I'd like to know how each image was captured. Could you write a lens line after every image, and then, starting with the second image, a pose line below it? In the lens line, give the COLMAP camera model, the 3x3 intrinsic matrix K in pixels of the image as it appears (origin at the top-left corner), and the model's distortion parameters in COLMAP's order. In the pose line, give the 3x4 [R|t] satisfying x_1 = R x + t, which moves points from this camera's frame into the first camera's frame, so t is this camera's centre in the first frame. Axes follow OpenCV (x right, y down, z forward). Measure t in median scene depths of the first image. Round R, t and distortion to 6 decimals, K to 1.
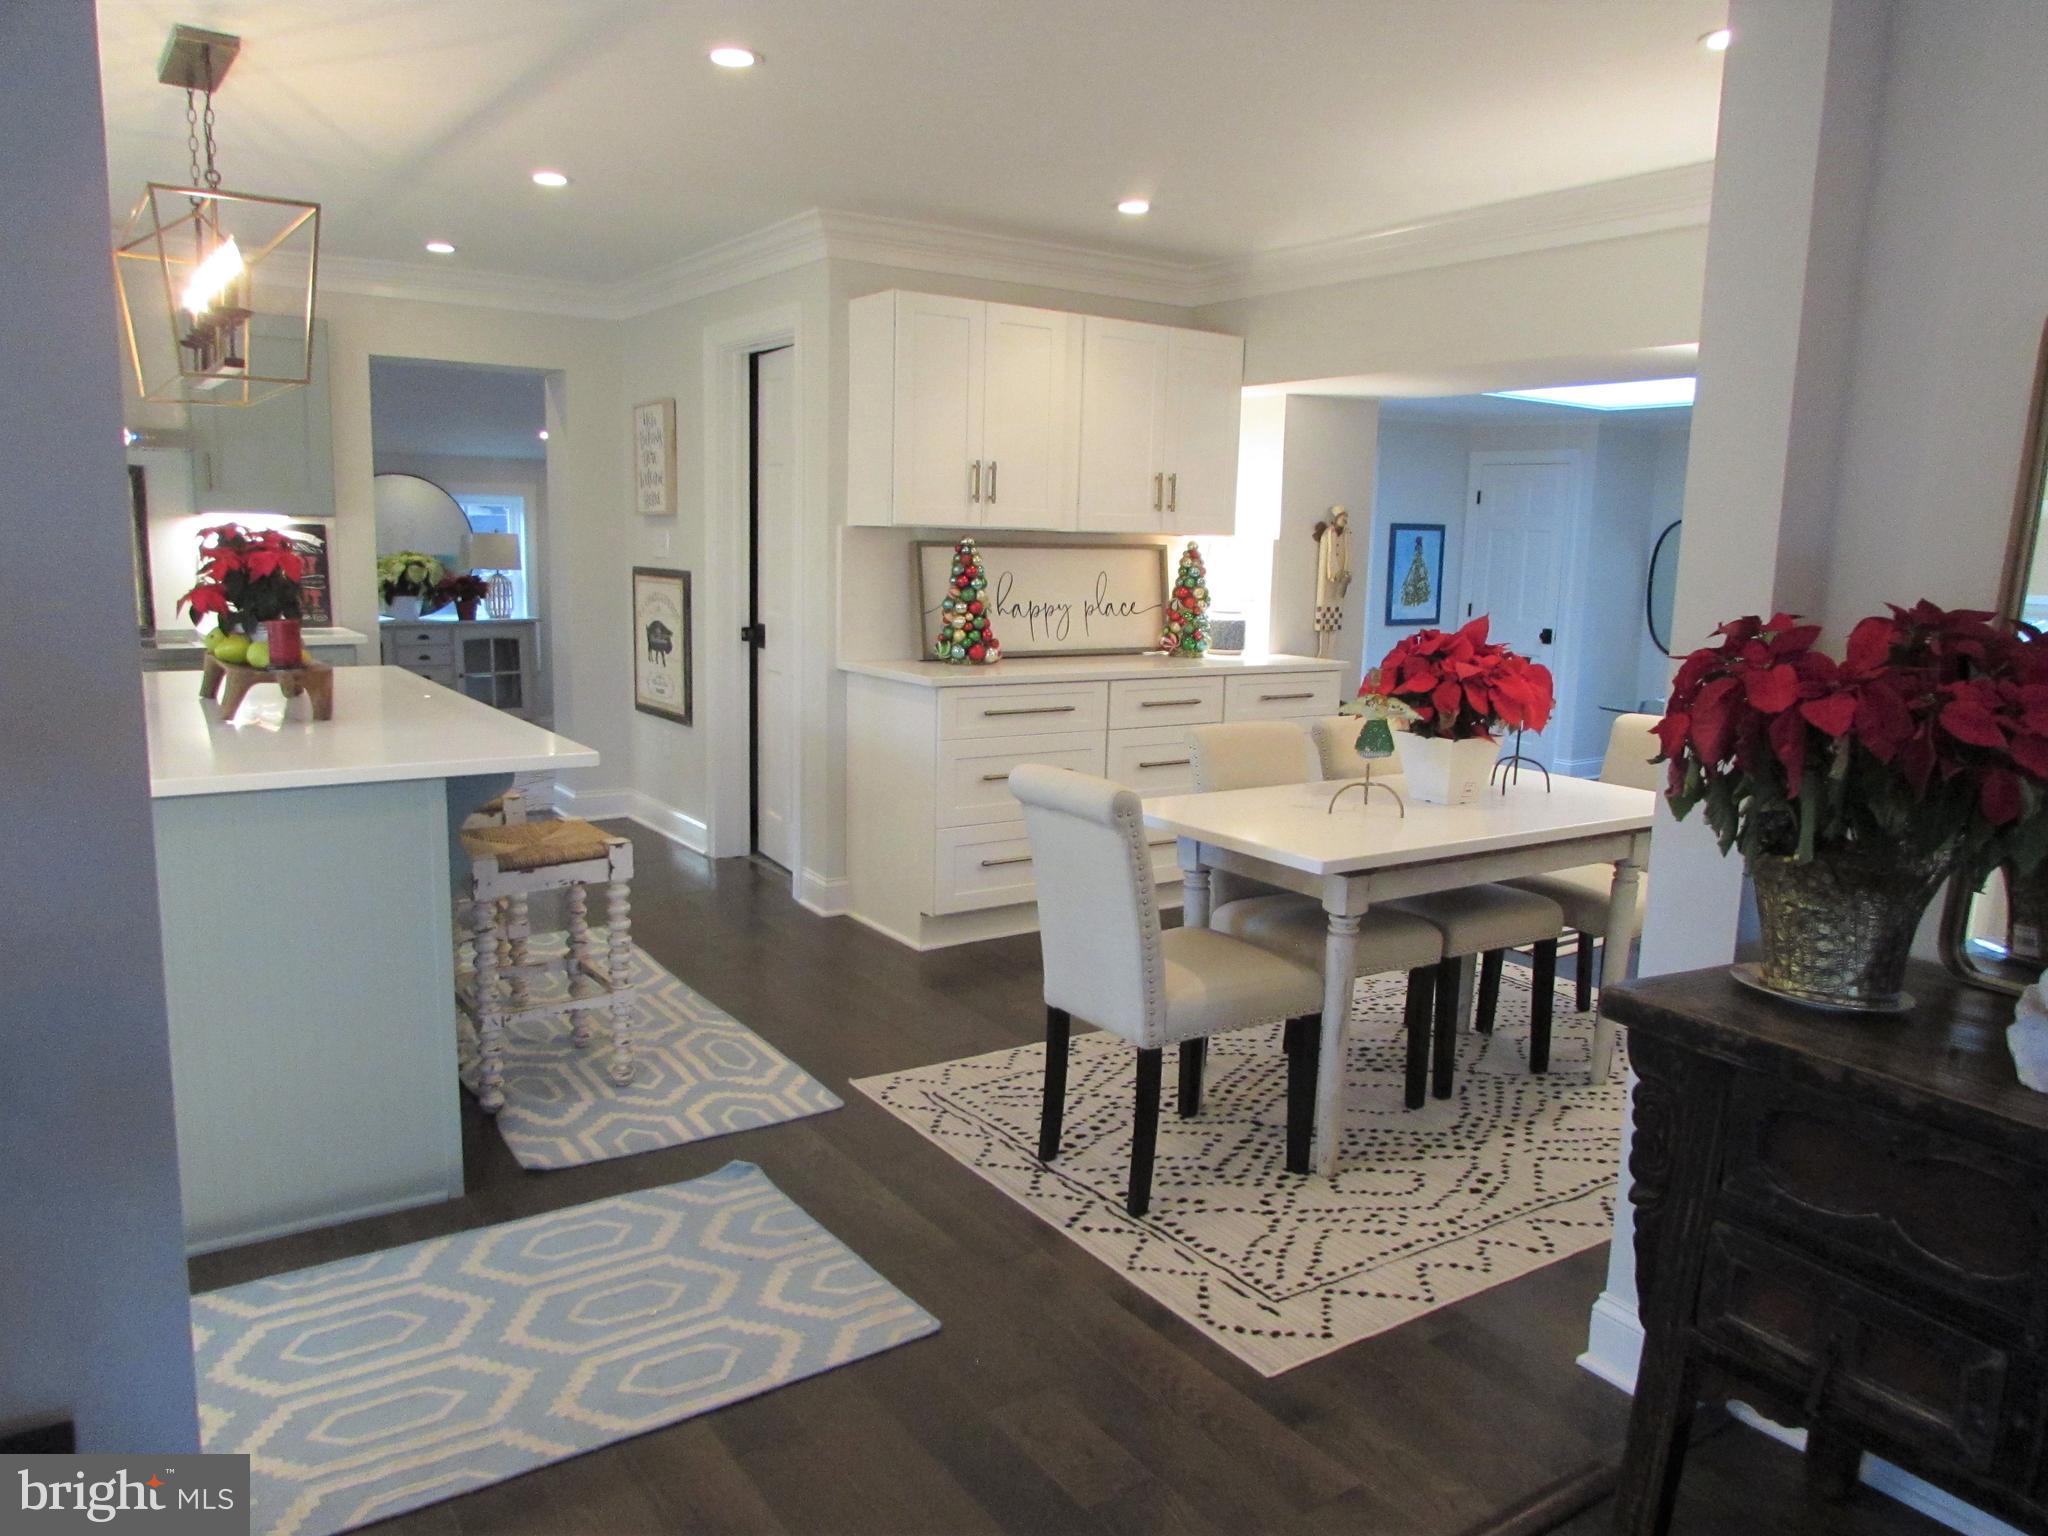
lens RADIAL K [[1446.4, 0, 1024.1], [0, 1446.4, 768.7], [0, 0, 1]] dist [-0.024686, -0.003732]
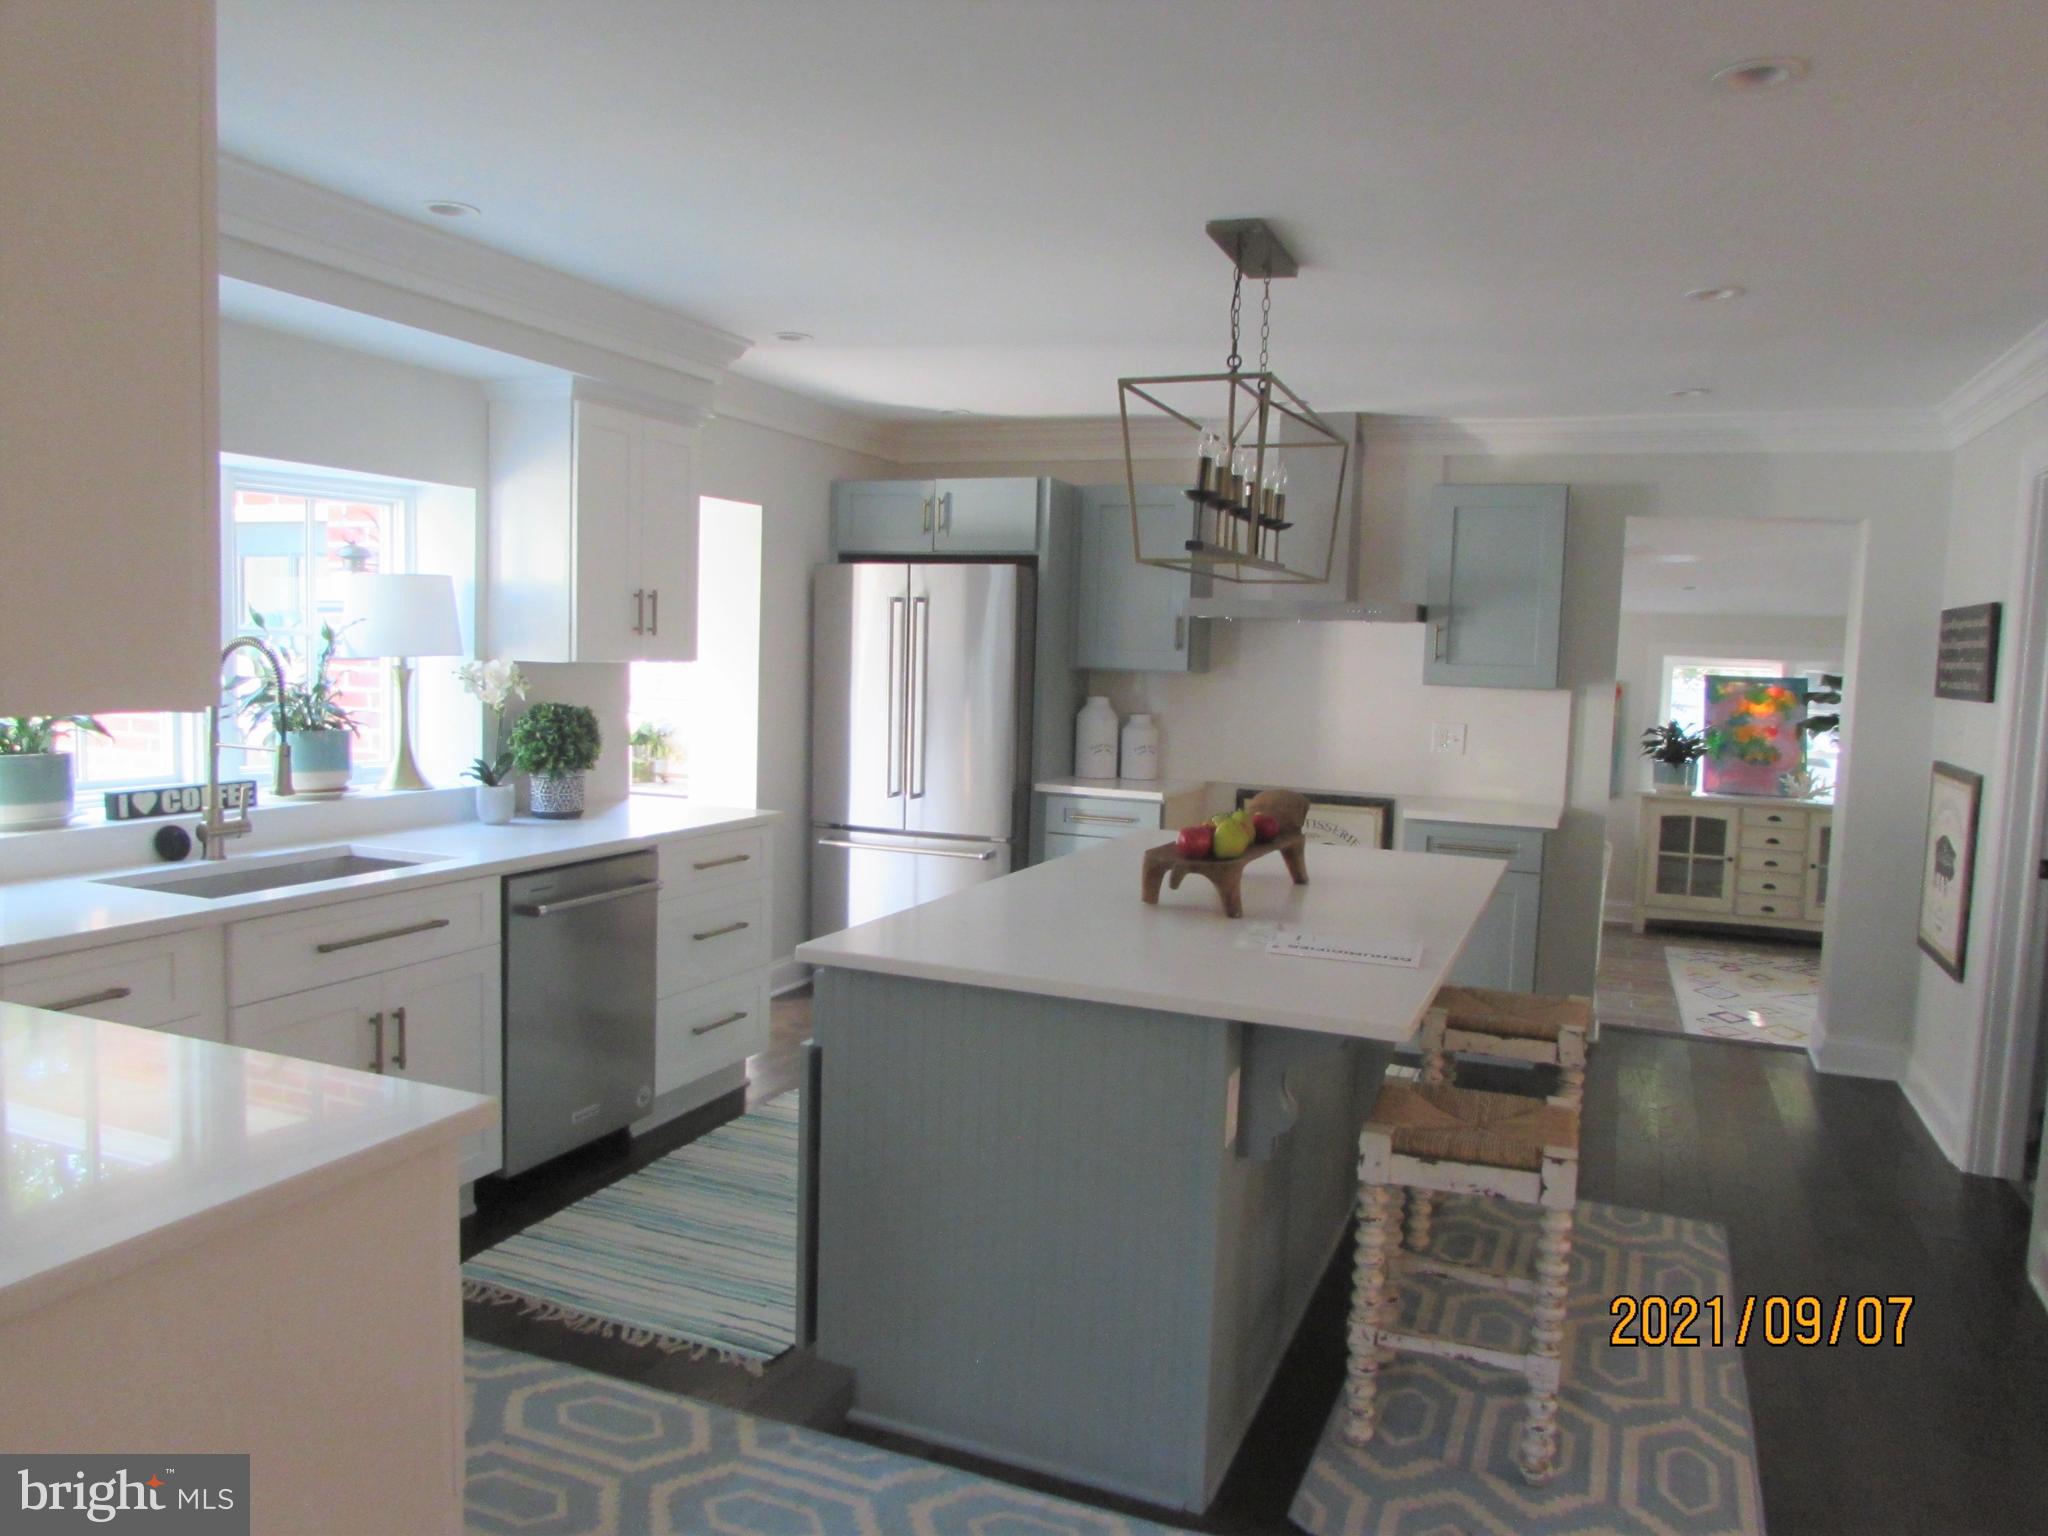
lens RADIAL K [[1446.4, 0, 1025.1], [0, 1446.4, 767.3], [0, 0, 1]] dist [-0.024686, -0.003732]
pose [[0.549906, 0.065140, -0.832683, 0.161566], [-0.154125, 0.987747, -0.024514, -0.070388], [0.820883, 0.141818, 0.553208, 0.289294]]
